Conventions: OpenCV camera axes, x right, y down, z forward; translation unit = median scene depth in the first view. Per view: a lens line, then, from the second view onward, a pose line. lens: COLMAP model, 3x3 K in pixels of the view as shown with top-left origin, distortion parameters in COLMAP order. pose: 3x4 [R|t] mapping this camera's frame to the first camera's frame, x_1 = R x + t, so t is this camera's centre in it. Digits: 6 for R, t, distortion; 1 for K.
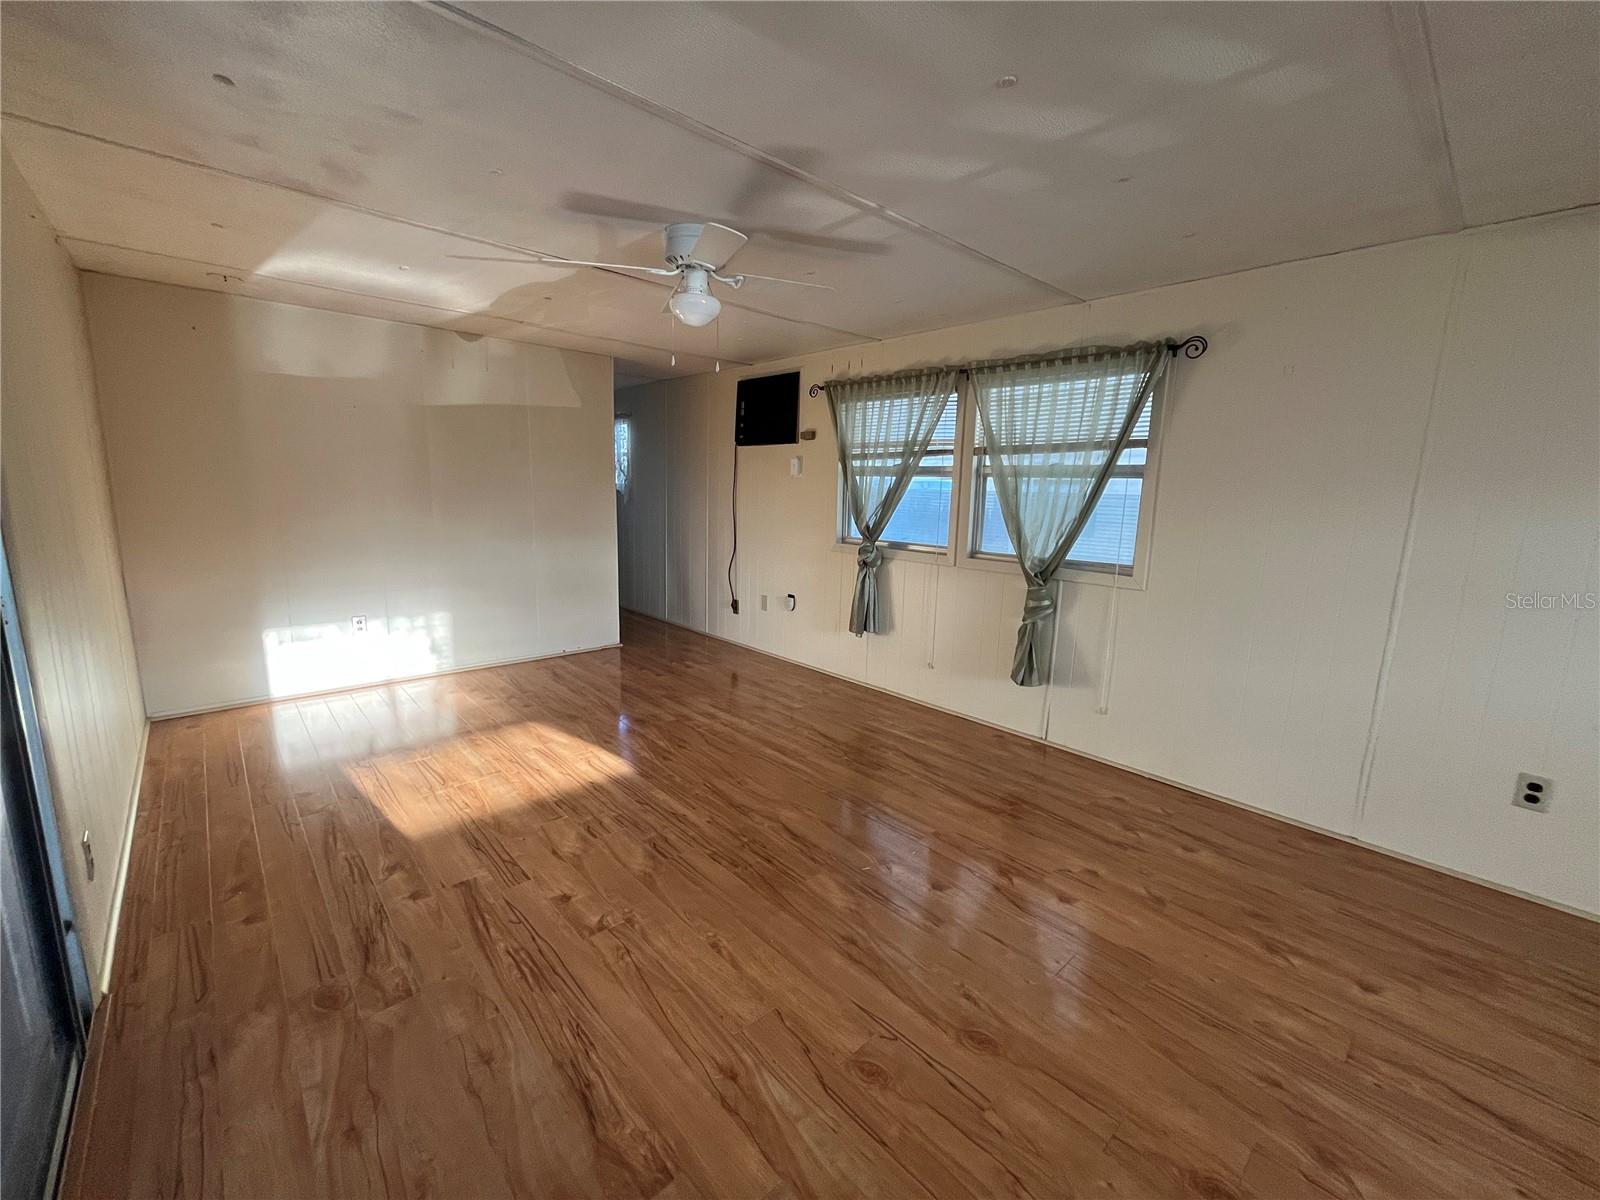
lens RADIAL K [[636.8, 0, 800.0], [0, 636.8, 600.0], [0, 0, 1]] dist [0.000903, 0.000011]
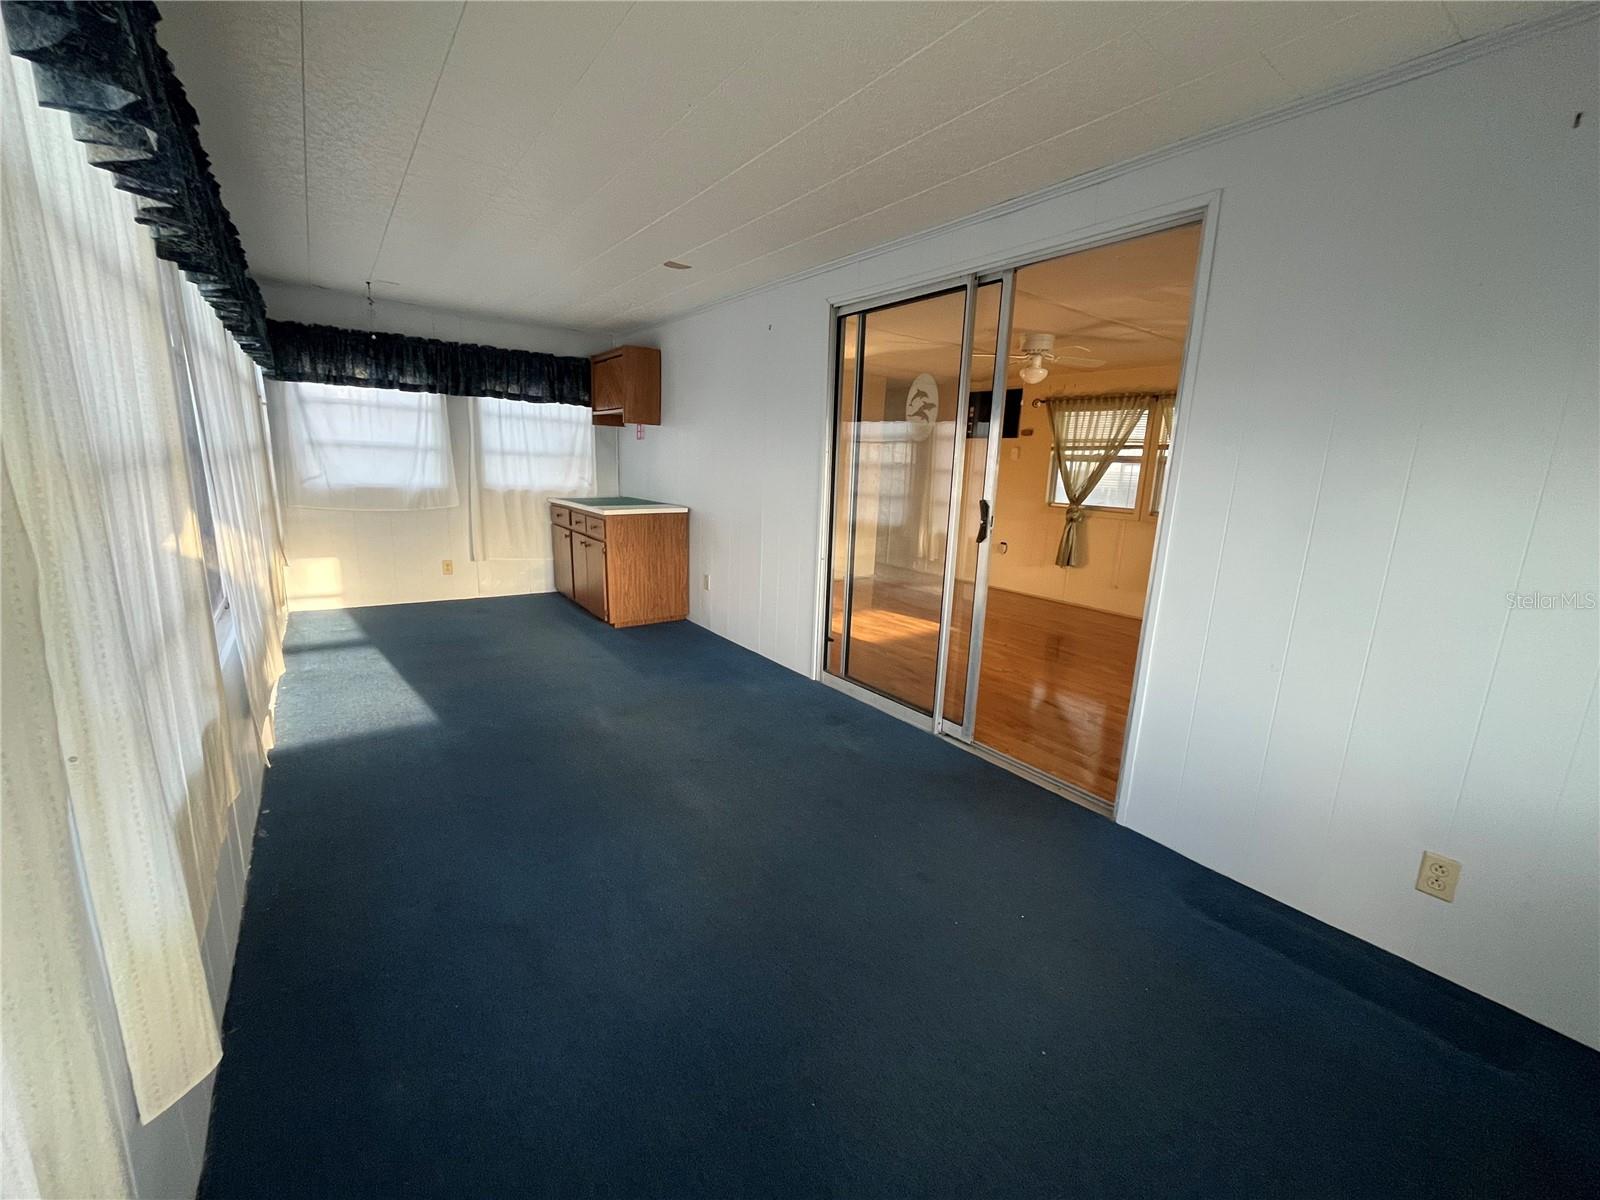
lens RADIAL K [[647.1, 0, 800.0], [0, 647.1, 600.0], [0, 0, 1]] dist [-0.002796, -0.000014]
pose [[0.993686, 0.033292, -0.107139, -0.380465], [-0.030004, 0.999032, 0.032159, 0.106829], [0.108106, -0.028741, 0.993724, -0.619386]]
